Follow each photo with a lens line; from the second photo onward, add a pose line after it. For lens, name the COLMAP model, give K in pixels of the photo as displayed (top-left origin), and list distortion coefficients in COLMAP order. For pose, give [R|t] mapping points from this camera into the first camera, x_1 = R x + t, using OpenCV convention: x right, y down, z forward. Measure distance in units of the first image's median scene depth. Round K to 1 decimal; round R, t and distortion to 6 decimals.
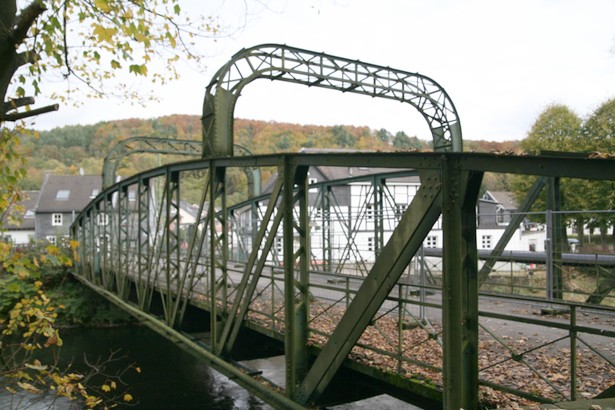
lens RADIAL K [[509.7, 0, 313.4], [0, 509.7, 201.1], [0, 0, 1]] dist [-0.075331, 0.025938]
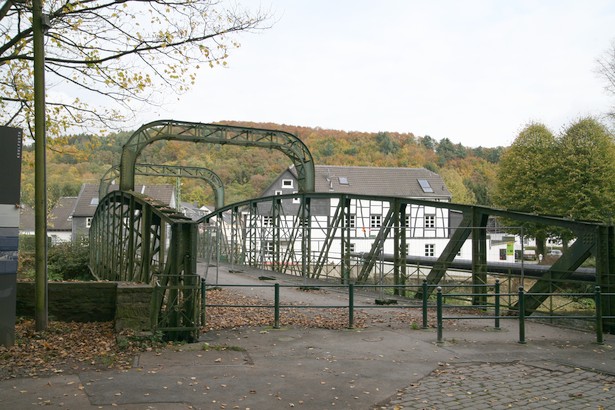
lens RADIAL K [[520.3, 0, 311.9], [0, 520.3, 204.6], [0, 0, 1]] dist [-0.063259, 0.003221]
pose [[0.993584, 0.014334, -0.112187, 0.116365], [-0.014735, 0.999888, -0.002745, -0.008130], [0.112135, 0.004380, 0.993683, -0.117445]]
